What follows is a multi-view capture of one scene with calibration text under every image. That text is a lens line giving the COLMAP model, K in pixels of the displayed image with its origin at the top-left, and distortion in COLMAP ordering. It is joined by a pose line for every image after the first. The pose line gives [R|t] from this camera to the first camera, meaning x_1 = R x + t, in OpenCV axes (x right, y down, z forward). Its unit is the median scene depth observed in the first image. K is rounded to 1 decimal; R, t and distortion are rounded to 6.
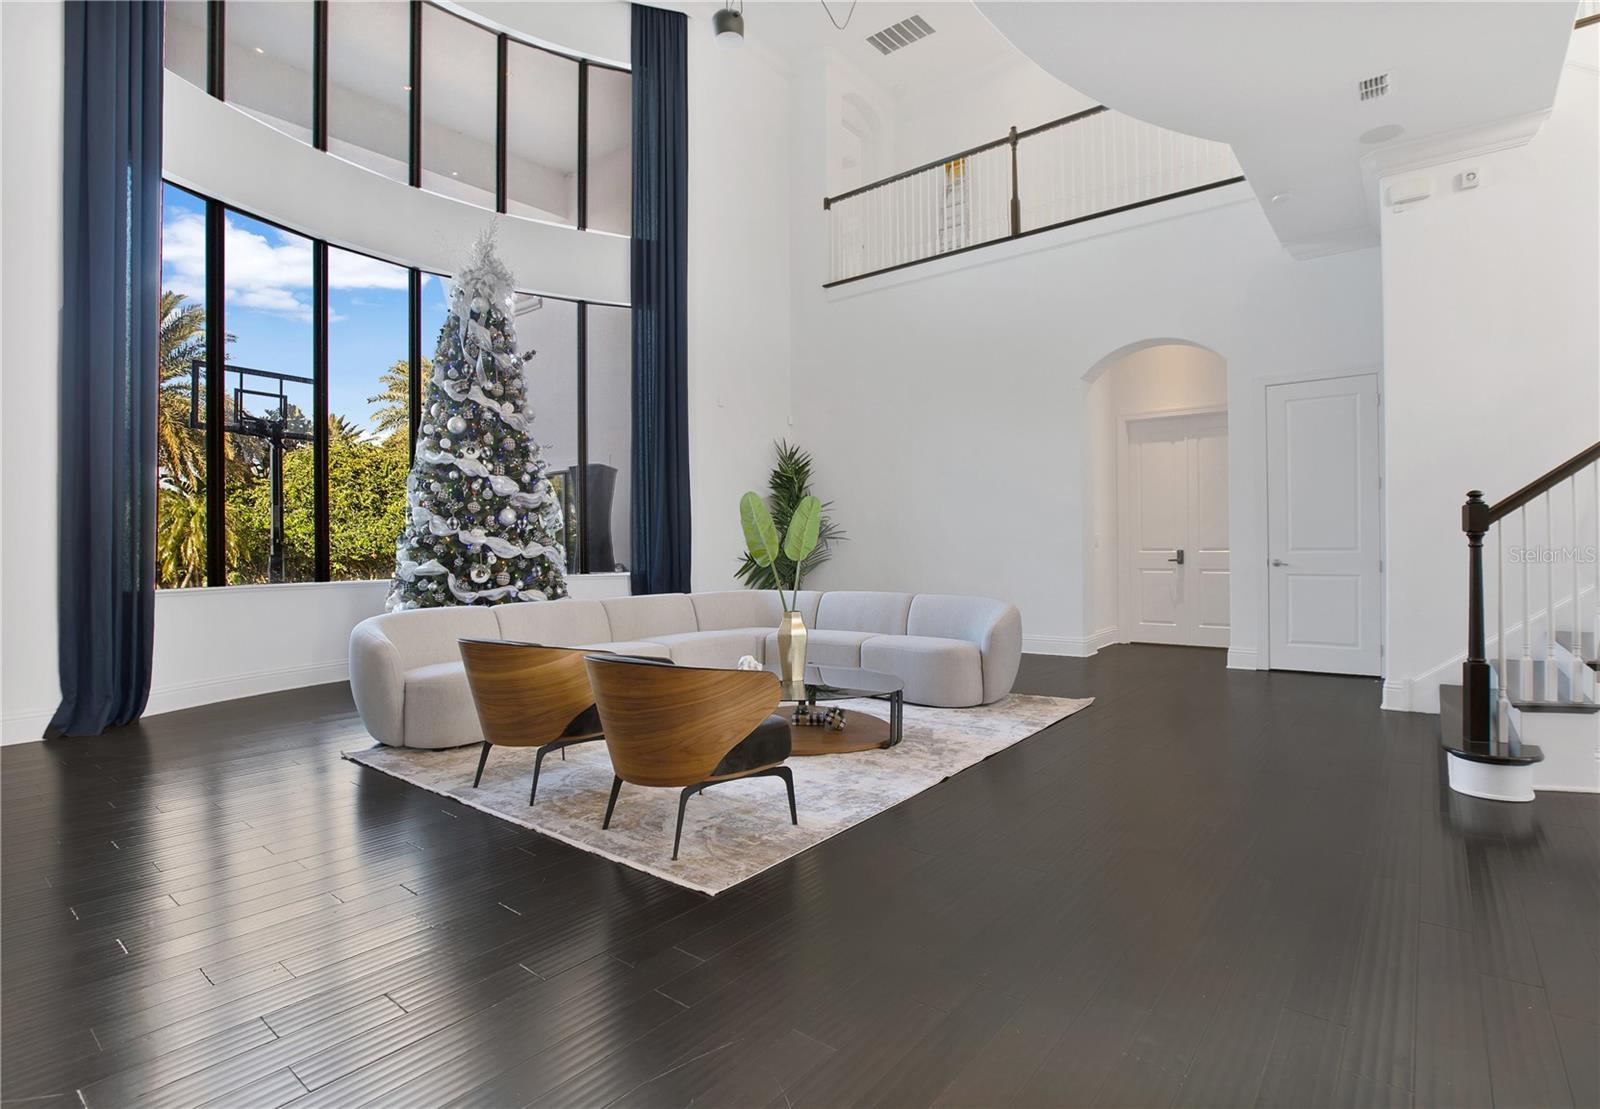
lens RADIAL K [[818.3, 0, 805.7], [0, 818.3, 535.8], [0, 0, 1]] dist [-0.001949, -0.000246]
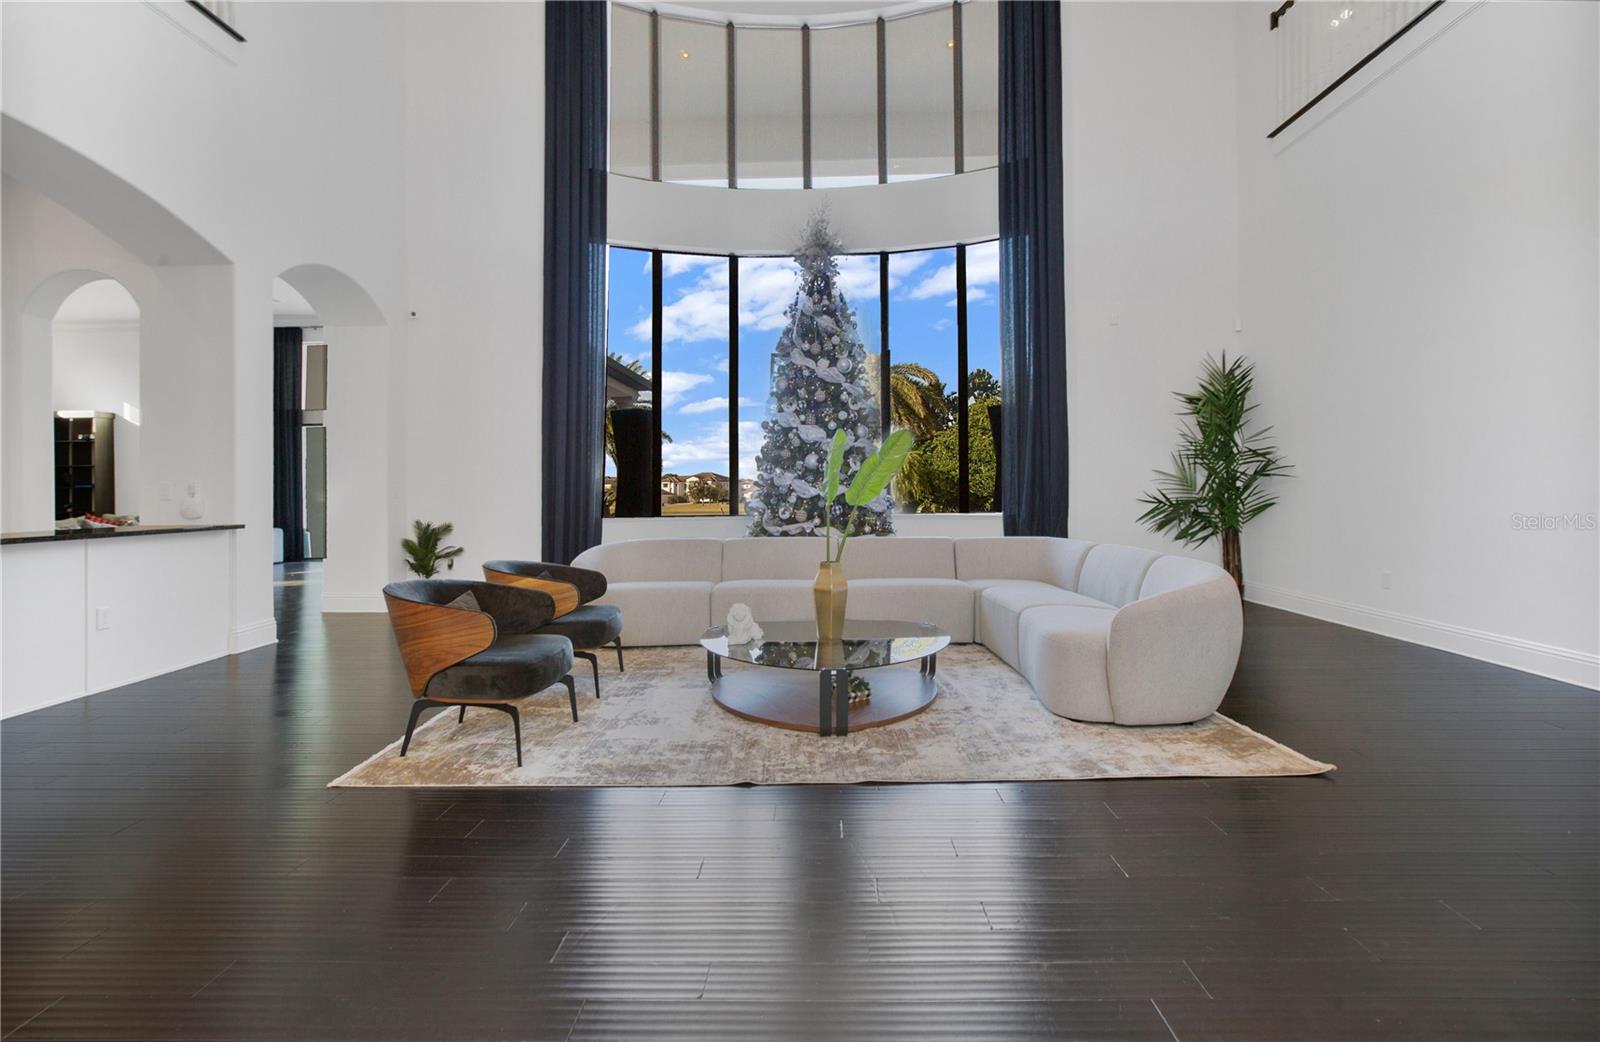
lens RADIAL K [[760.5, 0, 832.8], [0, 760.5, 491.3], [0, 0, 1]] dist [-0.013781, -0.000703]
pose [[0.584978, -0.005866, -0.811028, 0.501351], [0.019343, 0.999790, 0.006721, 0.011805], [0.810818, -0.019619, 0.584969, 0.410882]]
